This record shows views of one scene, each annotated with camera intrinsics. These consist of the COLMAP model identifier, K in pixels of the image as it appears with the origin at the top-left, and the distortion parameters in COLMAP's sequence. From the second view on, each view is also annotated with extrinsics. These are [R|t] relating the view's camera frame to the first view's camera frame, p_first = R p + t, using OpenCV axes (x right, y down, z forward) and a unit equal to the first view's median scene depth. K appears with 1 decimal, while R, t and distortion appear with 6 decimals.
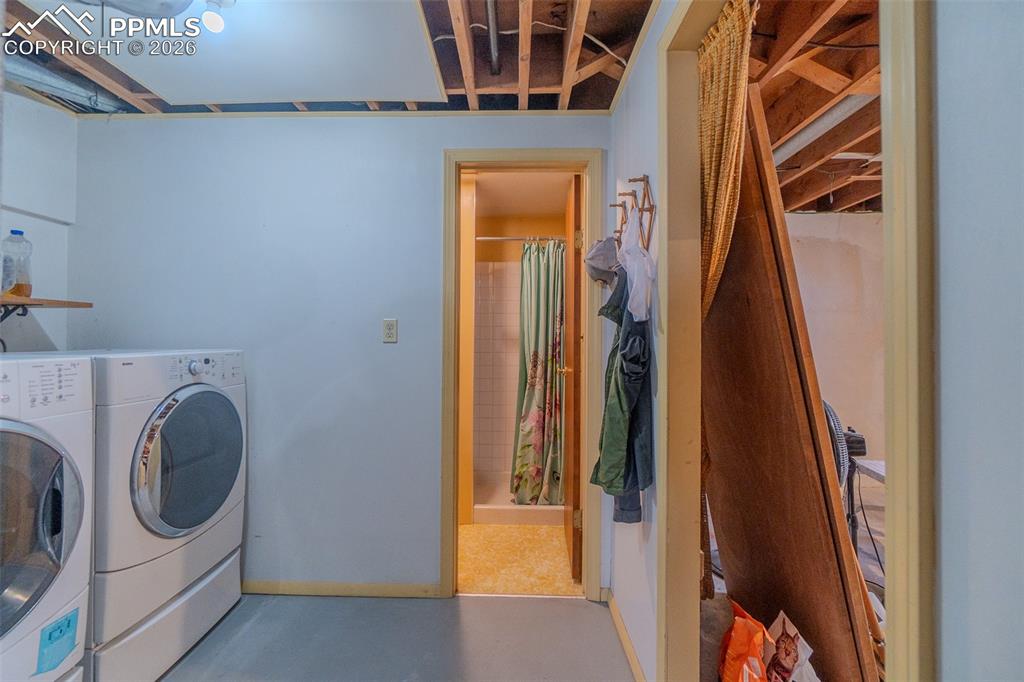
lens RADIAL K [[438.4, 0, 500.3], [0, 438.4, 337.9], [0, 0, 1]] dist [-0.001198, 0.000041]
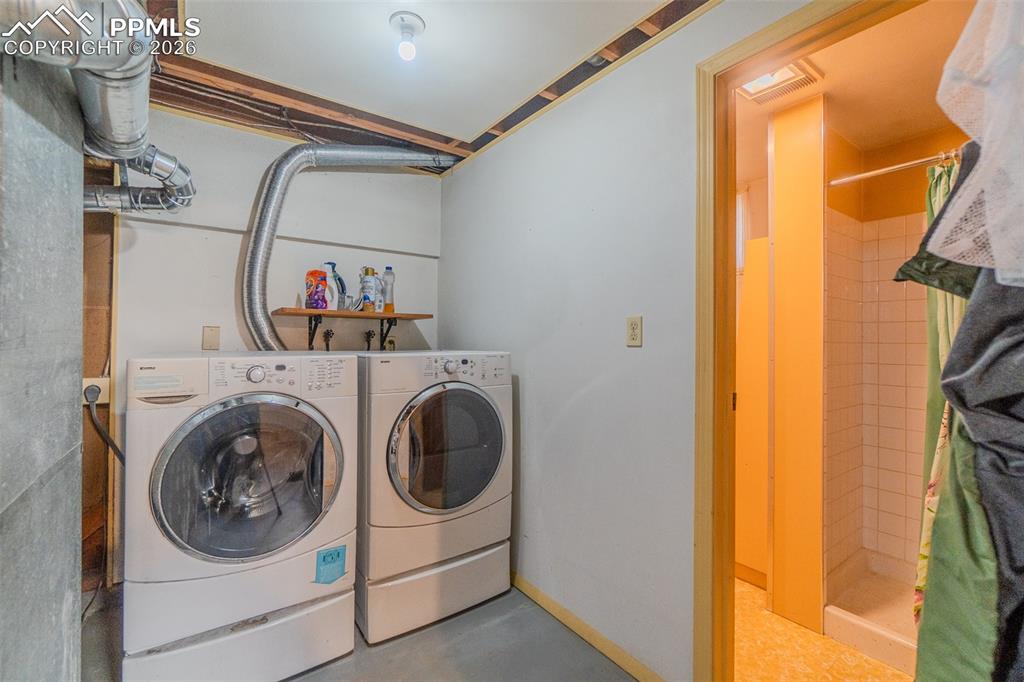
lens RADIAL K [[438.4, 0, 500.3], [0, 438.4, 337.9], [0, 0, 1]] dist [-0.001198, 0.000041]
pose [[0.606600, -0.006547, -0.794980, 0.263145], [0.001391, 0.999973, -0.007173, 0.000821], [0.795006, 0.003246, 0.606593, 0.398396]]
